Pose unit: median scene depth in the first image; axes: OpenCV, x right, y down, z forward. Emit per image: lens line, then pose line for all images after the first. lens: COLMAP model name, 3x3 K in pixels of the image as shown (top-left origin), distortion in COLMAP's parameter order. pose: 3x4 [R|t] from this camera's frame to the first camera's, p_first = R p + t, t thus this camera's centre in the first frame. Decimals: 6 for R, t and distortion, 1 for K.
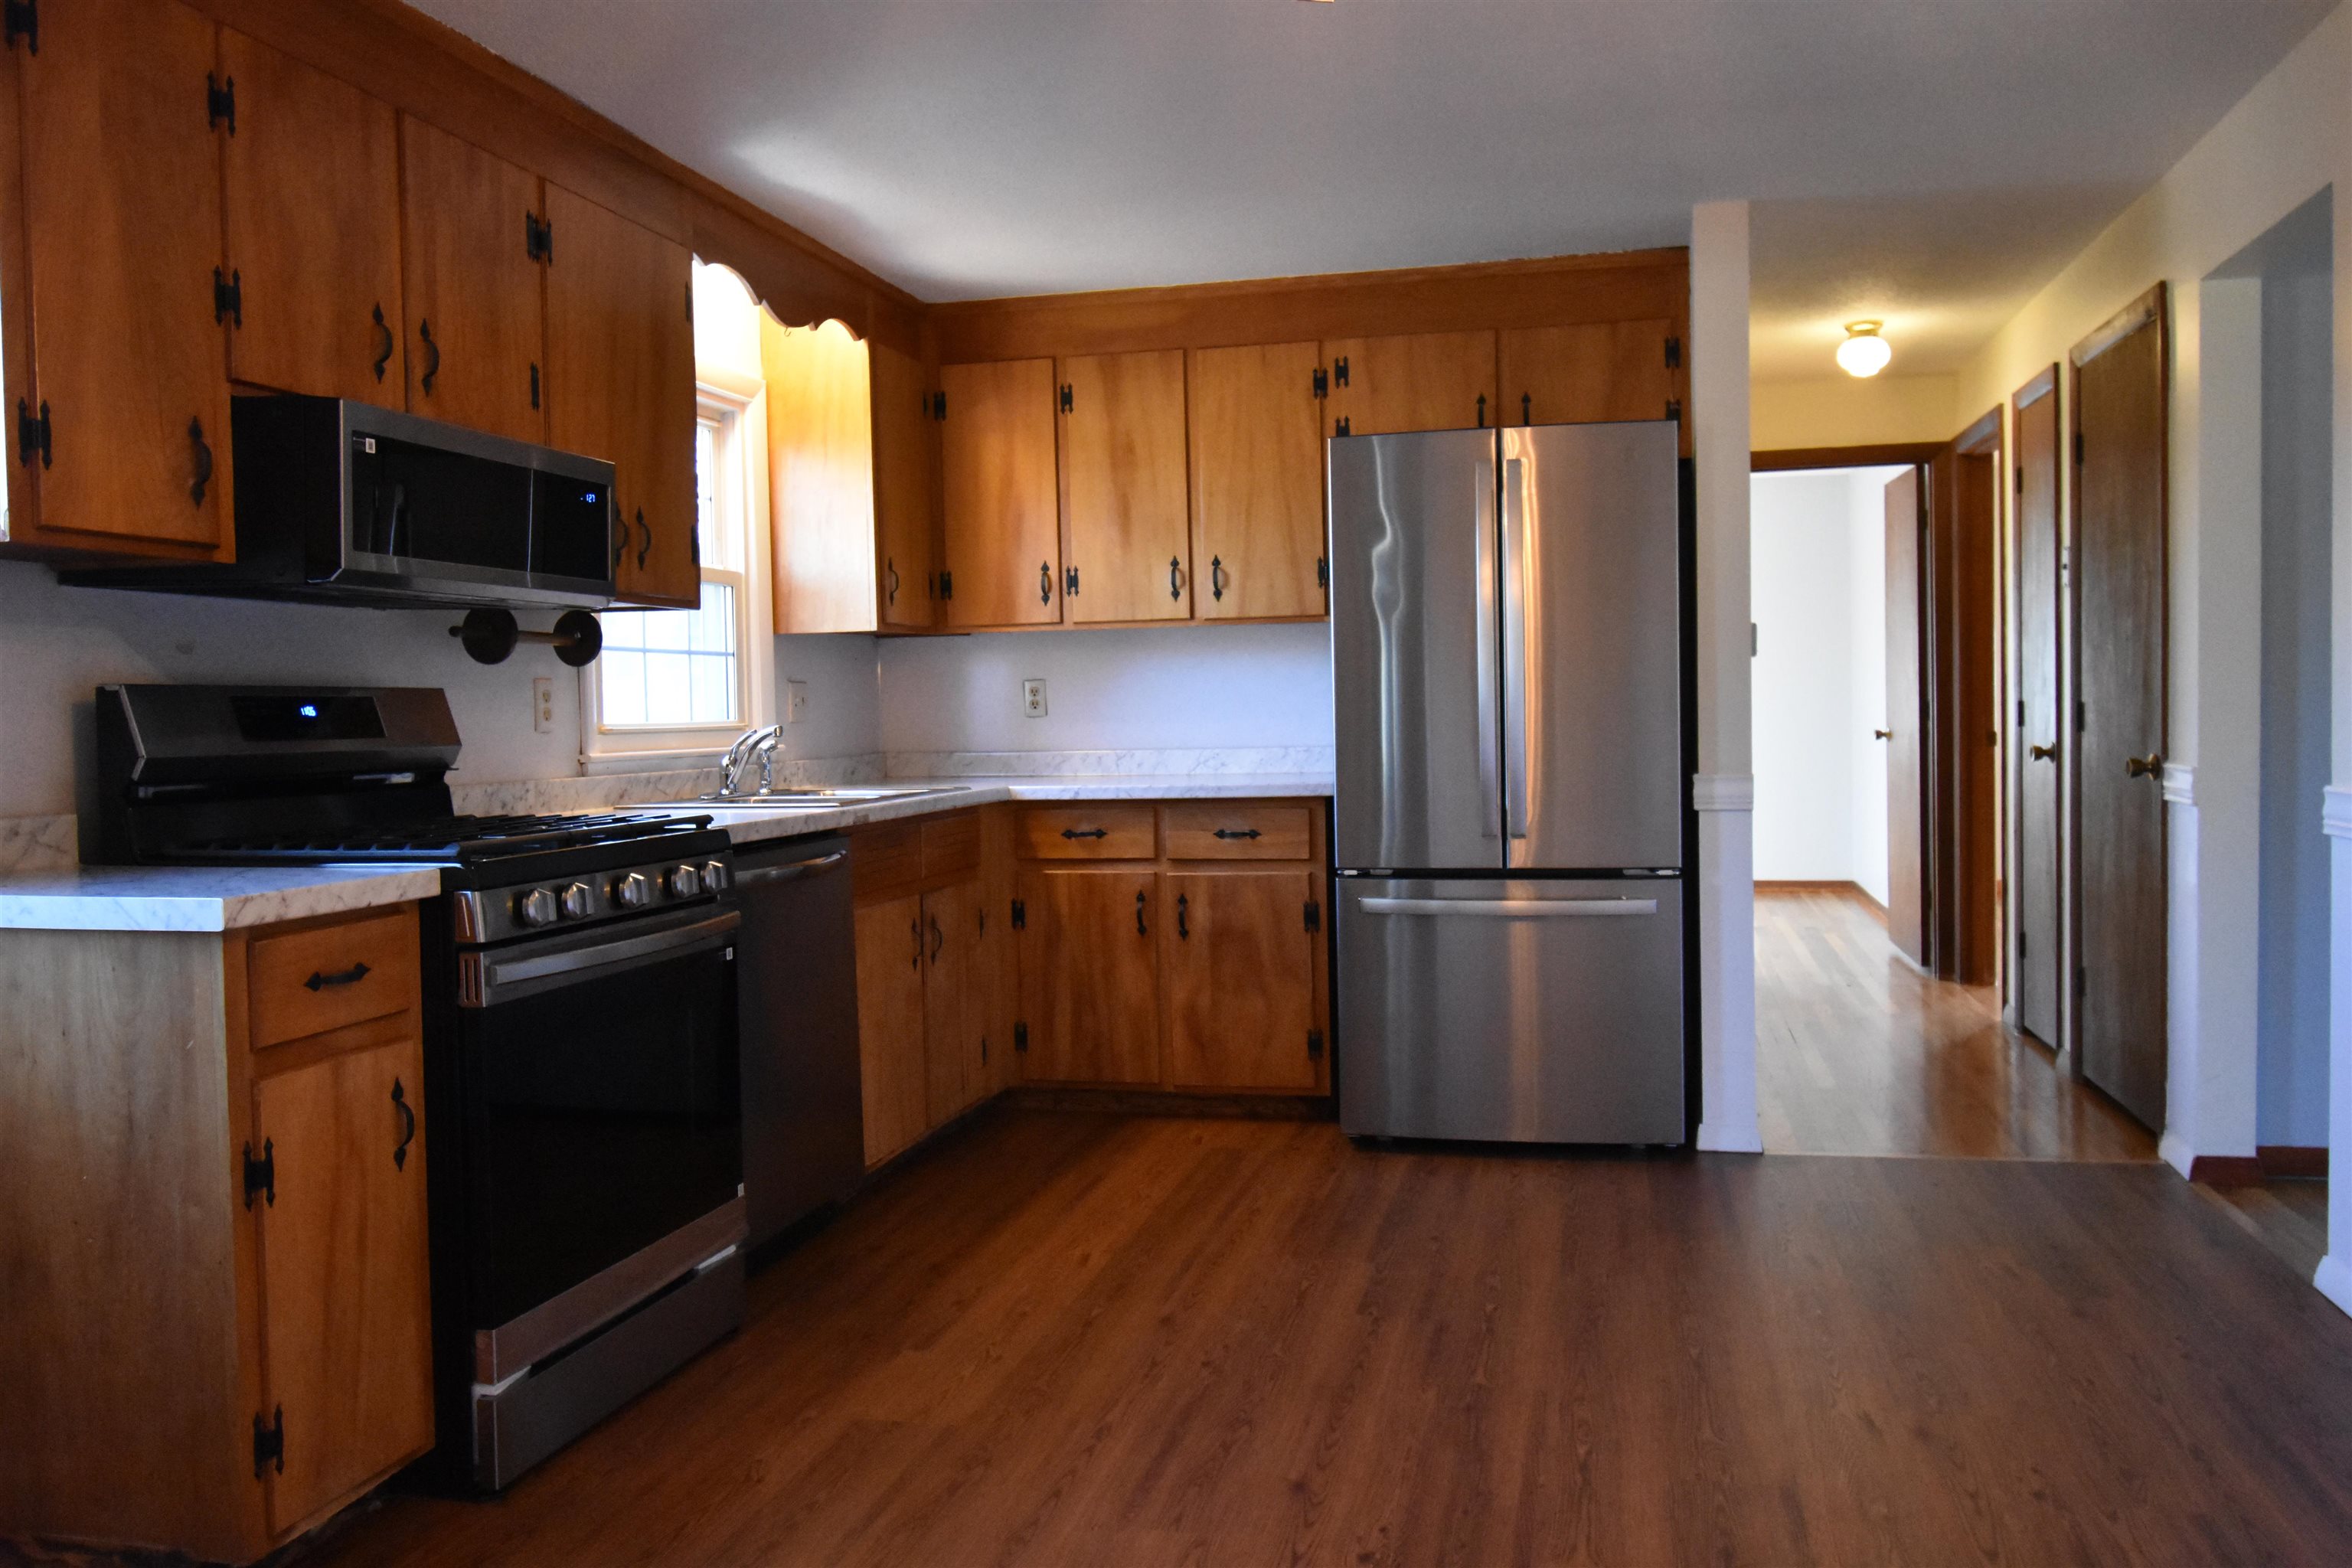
lens RADIAL K [[1841.5, 0, 1185.3], [0, 1841.5, 779.5], [0, 0, 1]] dist [0.006329, -0.009158]
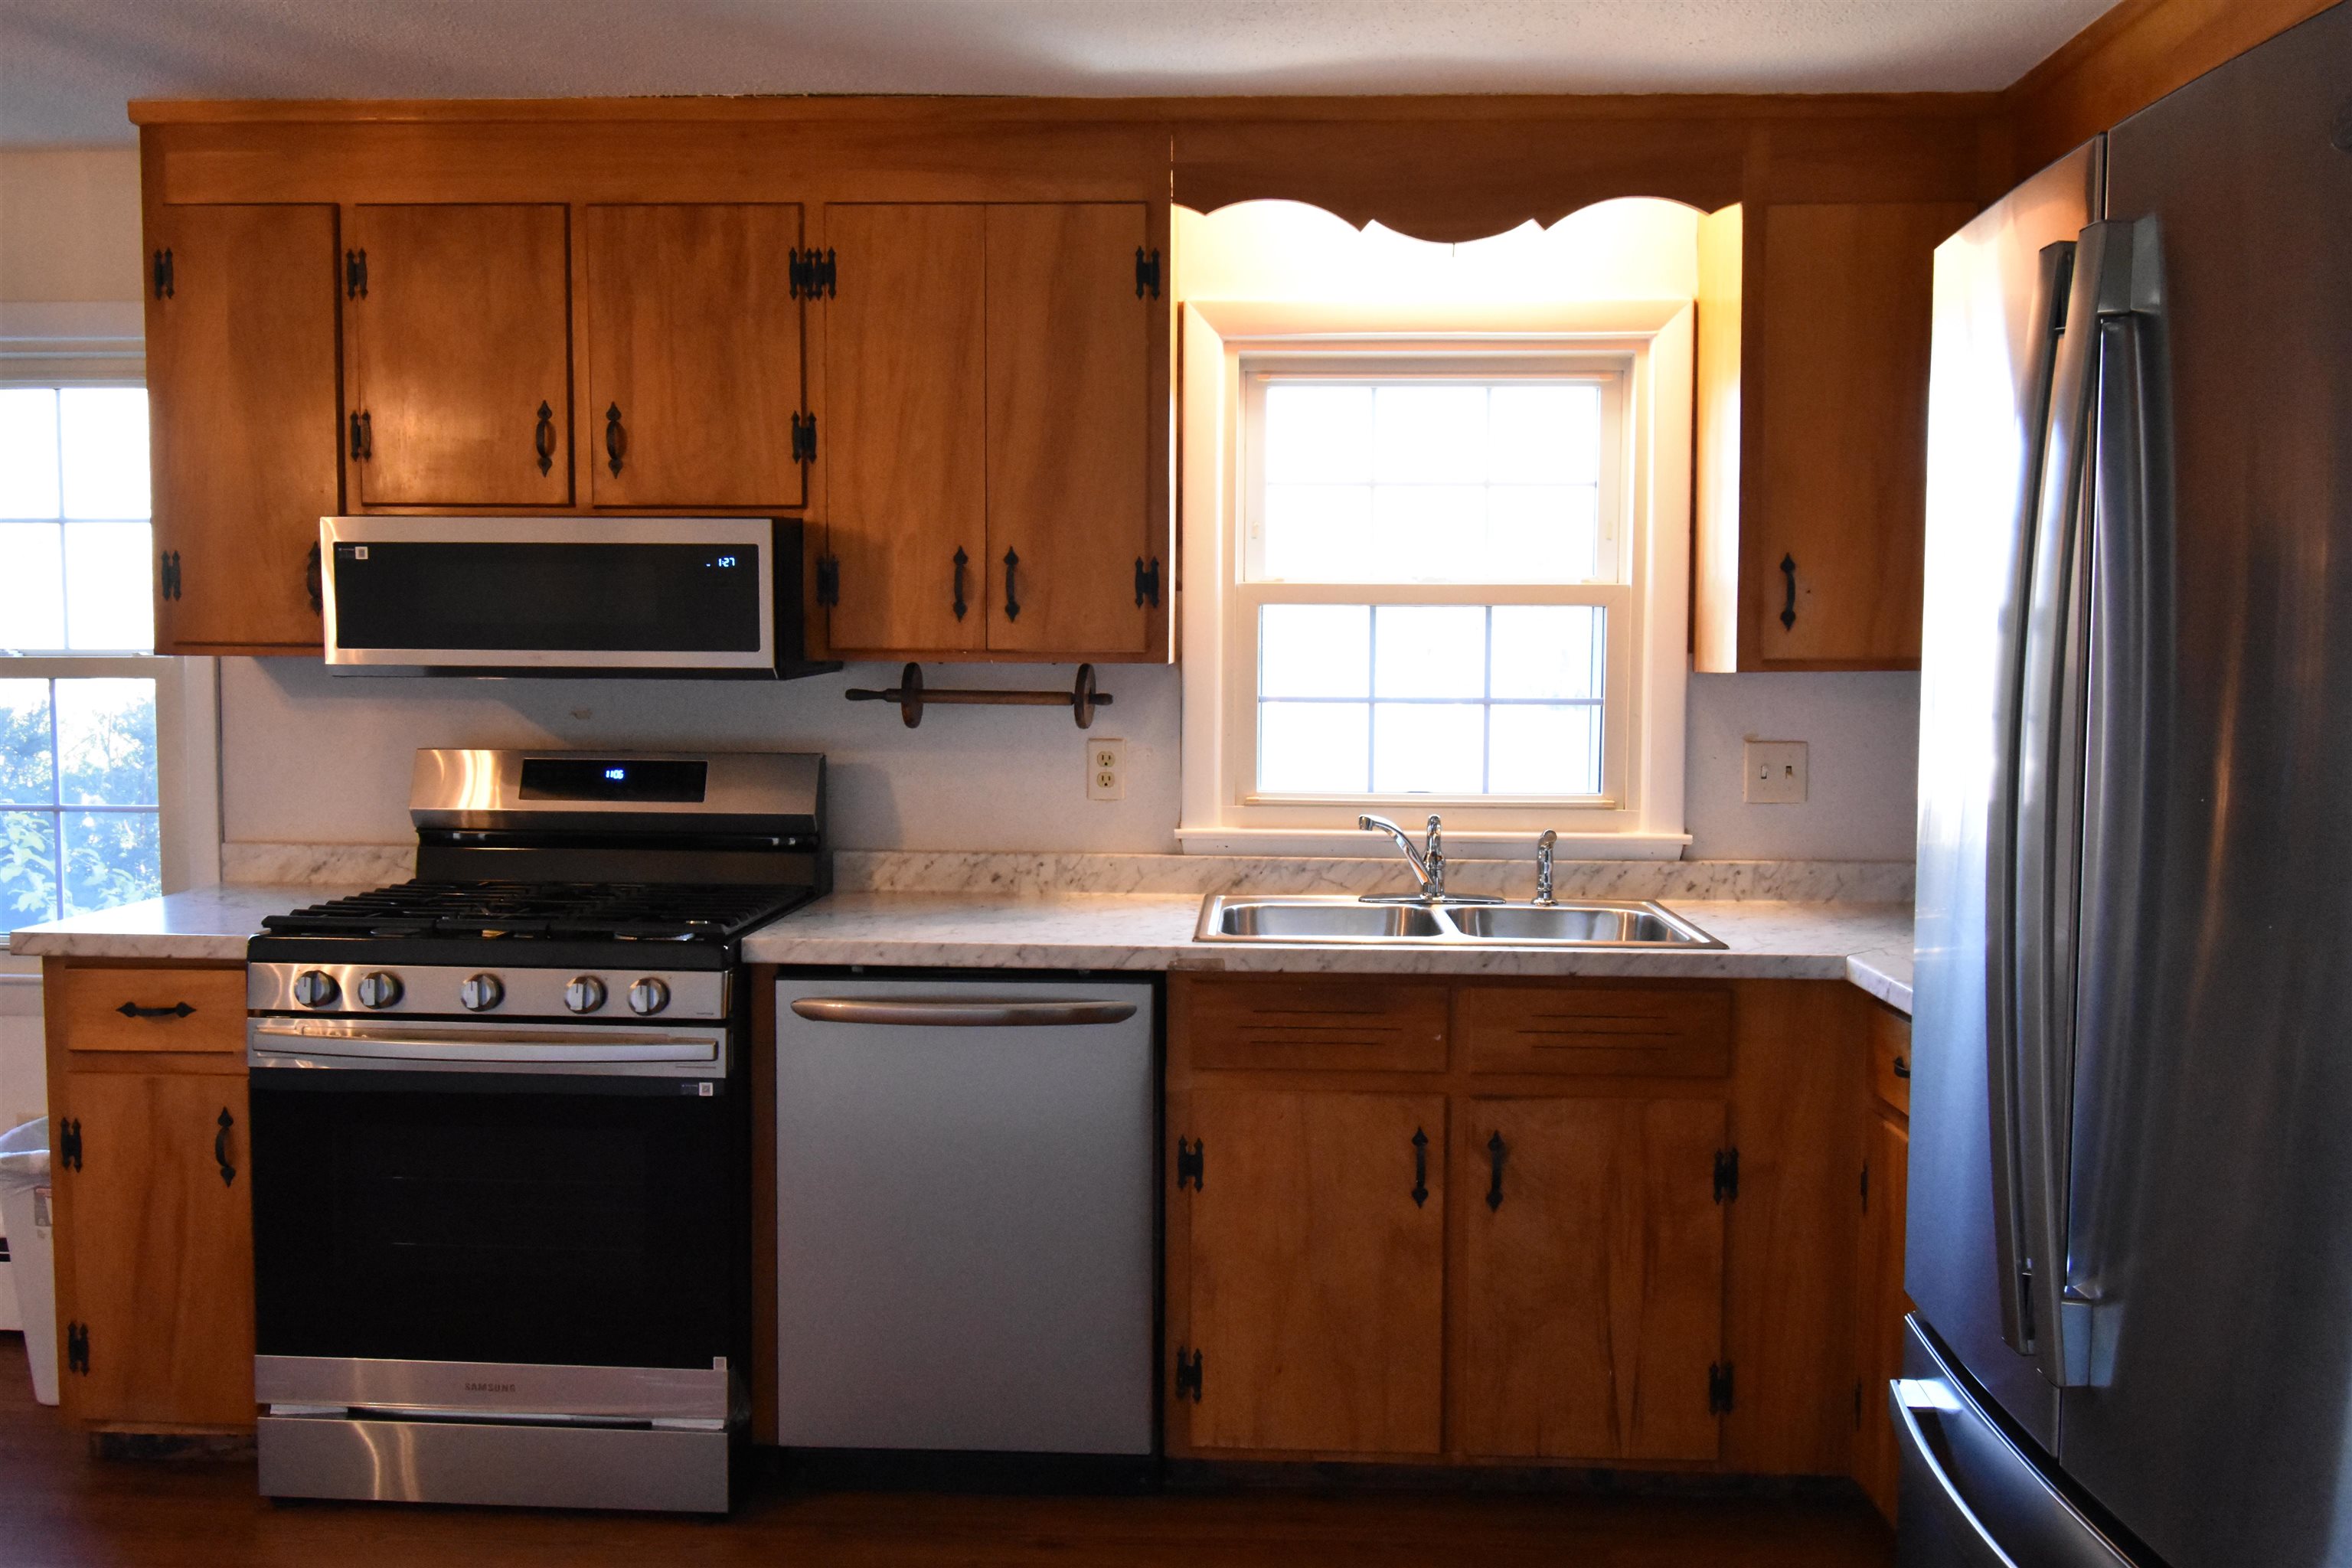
lens RADIAL K [[1843.6, 0, 1183.7], [0, 1843.6, 775.9], [0, 0, 1]] dist [0.003225, -0.018493]
pose [[0.188083, 0.082559, -0.978677, 0.456657], [-0.048290, 0.996033, 0.074743, -0.092136], [0.980965, 0.033203, 0.191324, 0.767365]]
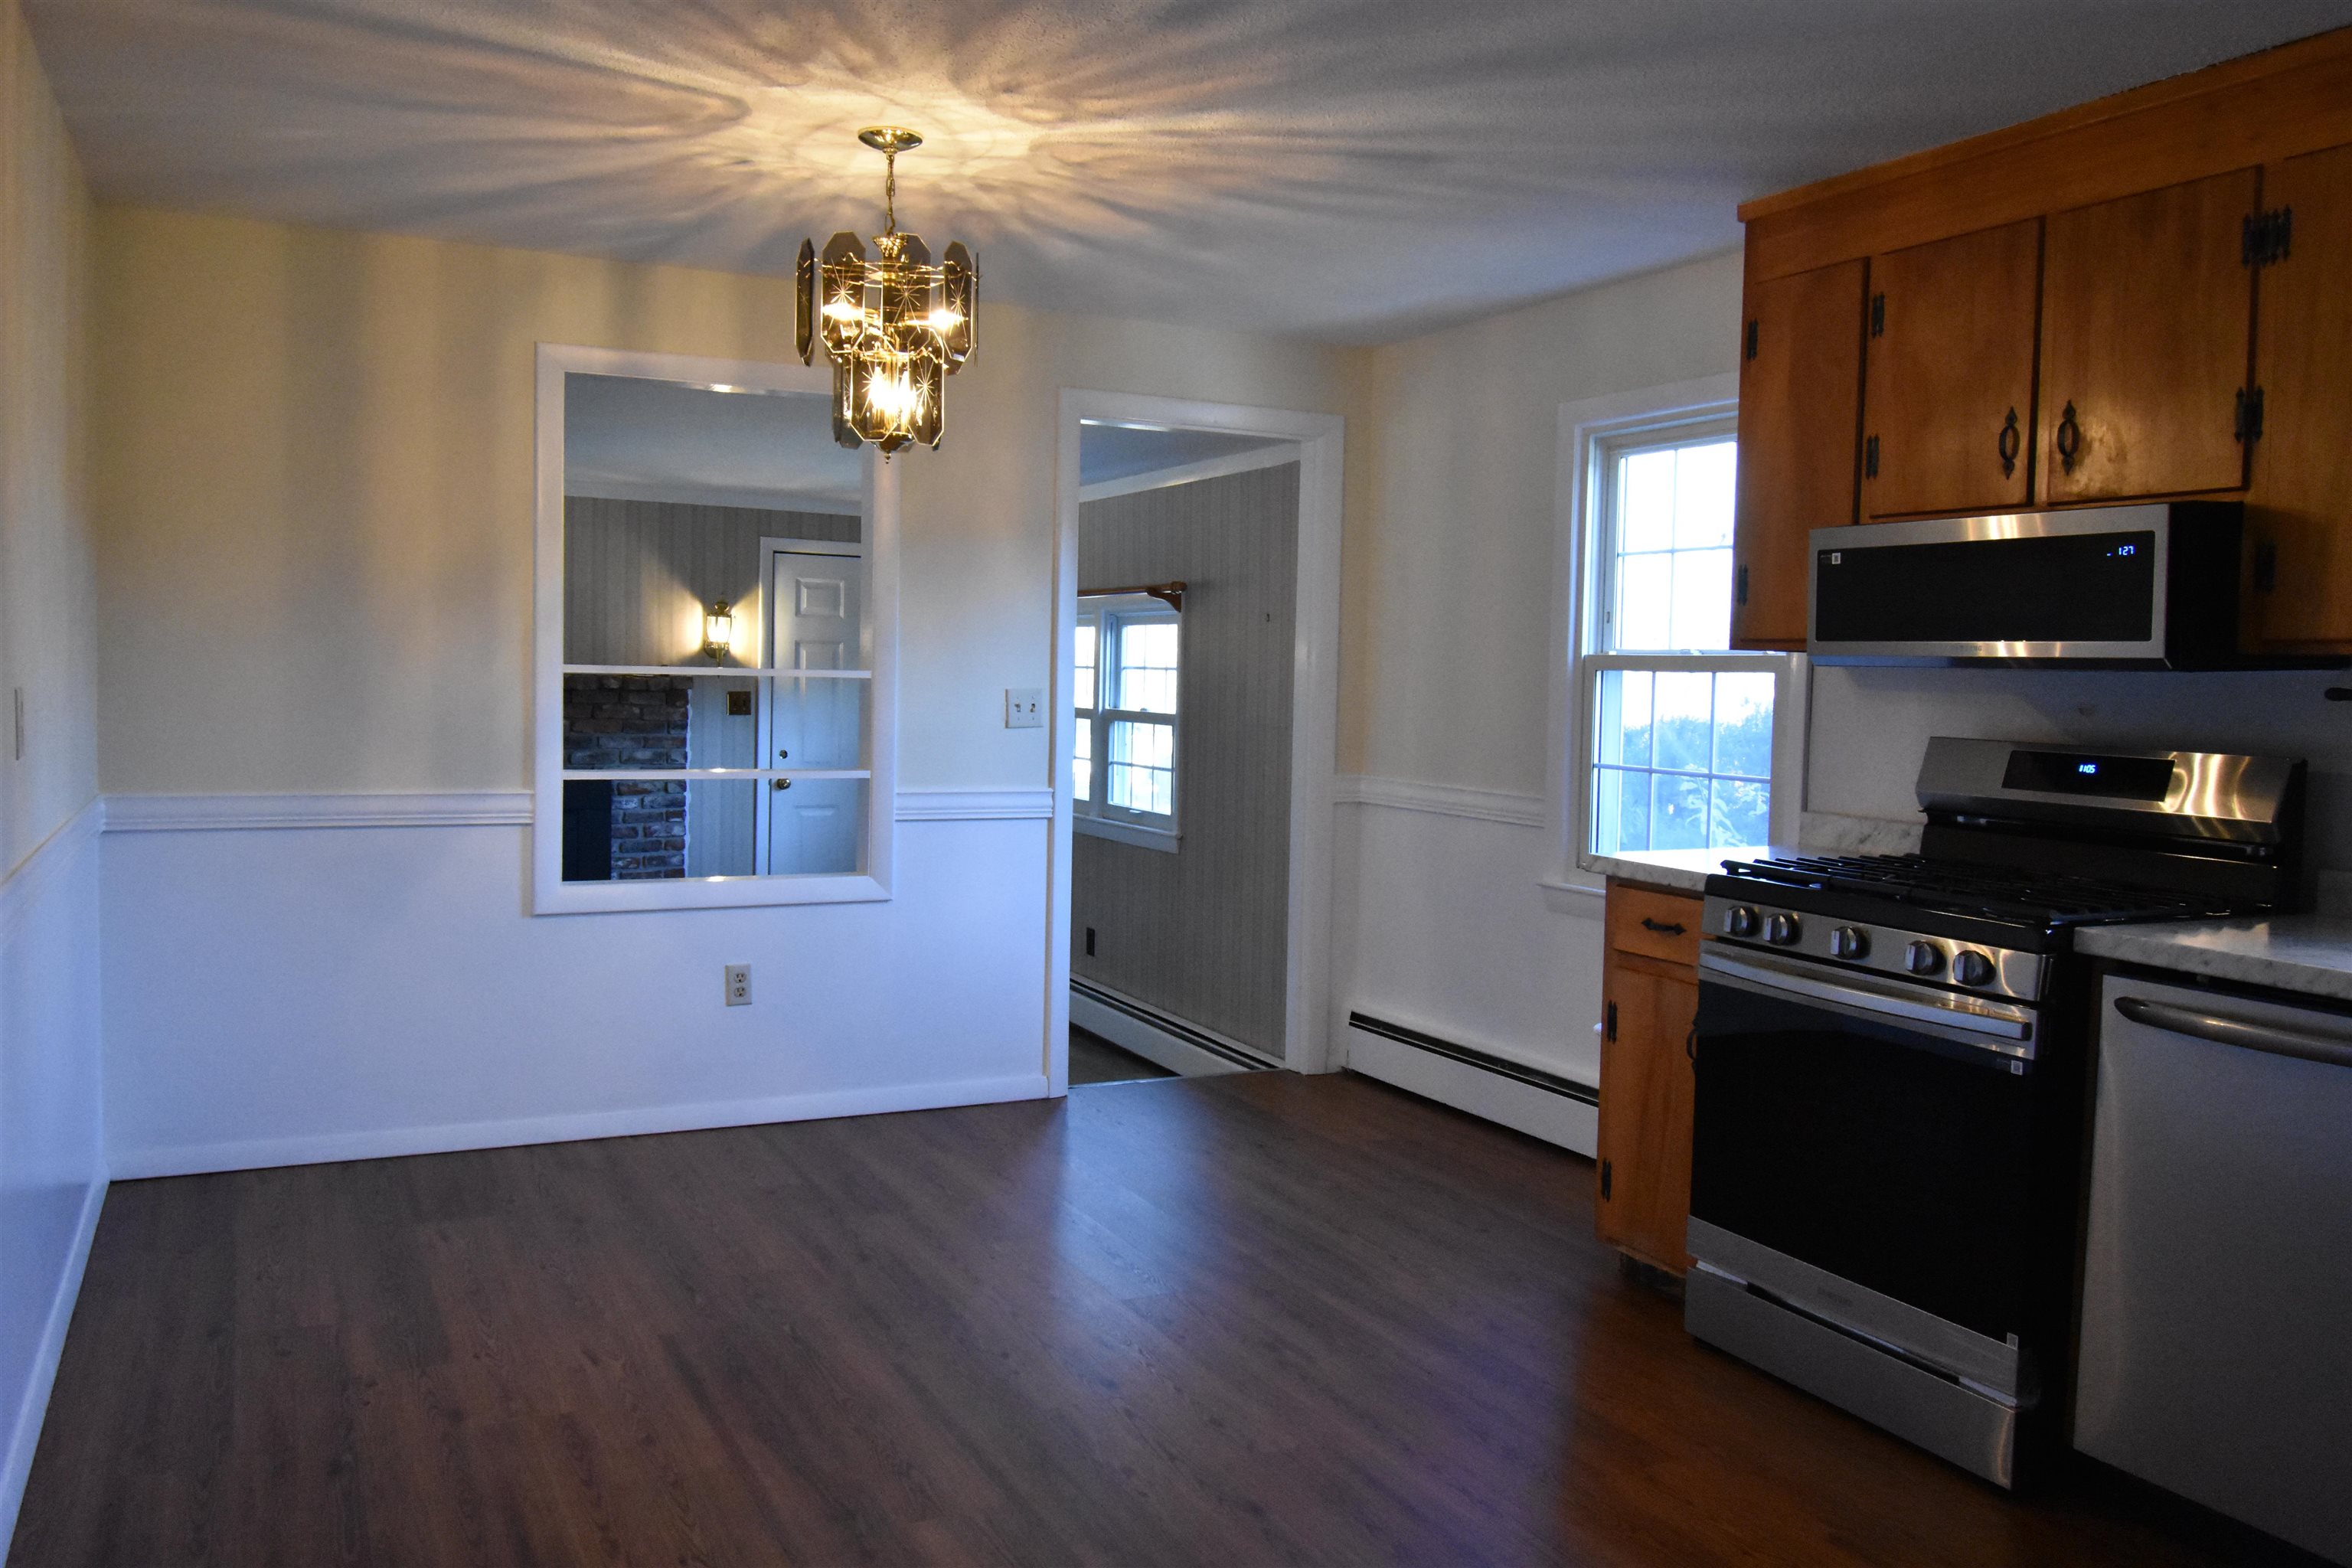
lens RADIAL K [[1843.6, 0, 1183.7], [0, 1843.6, 775.9], [0, 0, 1]] dist [0.003225, -0.018493]
pose [[-0.766772, 0.039944, -0.640675, 0.447708], [-0.032782, 0.994323, 0.101227, -0.086950], [0.641082, 0.098621, -0.761110, 1.023392]]
